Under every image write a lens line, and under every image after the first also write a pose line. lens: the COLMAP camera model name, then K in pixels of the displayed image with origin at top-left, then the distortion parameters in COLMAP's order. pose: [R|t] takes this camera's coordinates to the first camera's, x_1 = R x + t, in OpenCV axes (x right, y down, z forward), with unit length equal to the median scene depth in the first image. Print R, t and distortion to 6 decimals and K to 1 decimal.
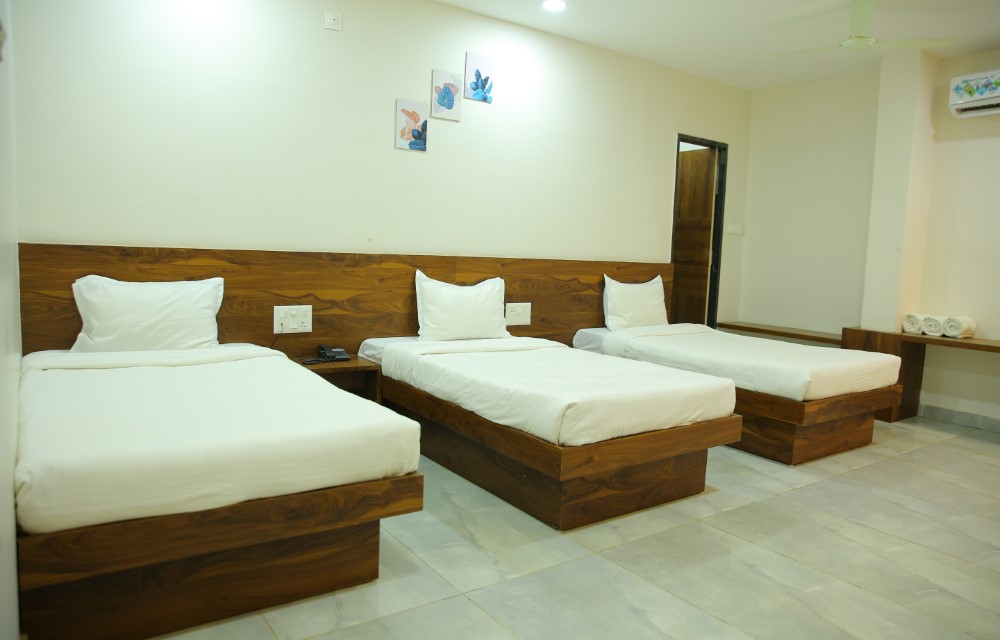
lens RADIAL K [[682.0, 0, 495.2], [0, 682.0, 319.4], [0, 0, 1]] dist [-0.078336, 0.004367]
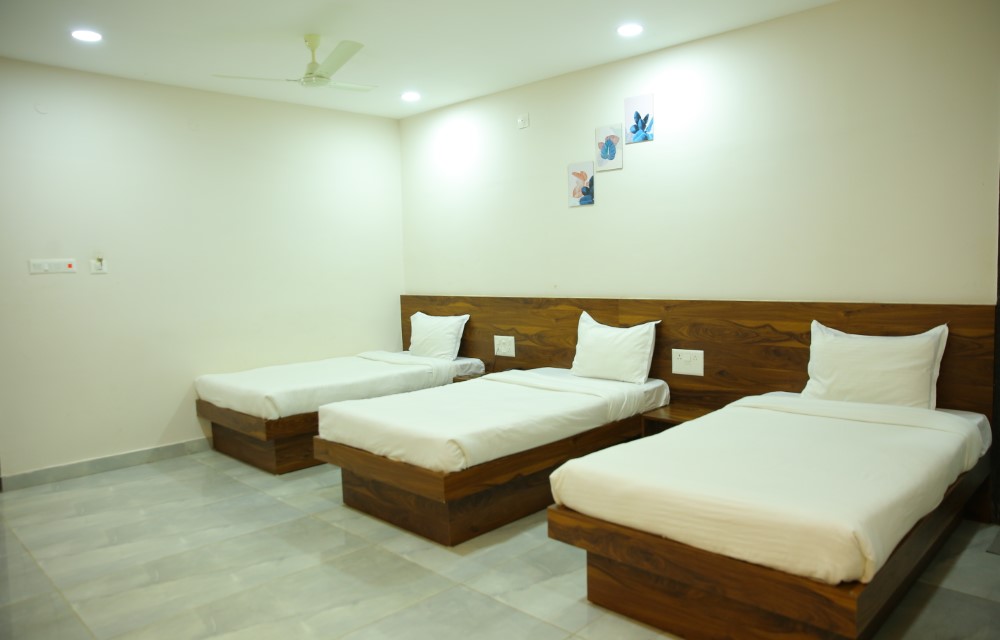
lens RADIAL K [[682.0, 0, 495.2], [0, 682.0, 319.4], [0, 0, 1]] dist [-0.078336, 0.004367]
pose [[0.182235, 0.031339, -0.982756, 0.969813], [-0.063720, 0.997767, 0.020002, -0.073902], [0.981188, 0.058976, 0.183825, 0.660084]]
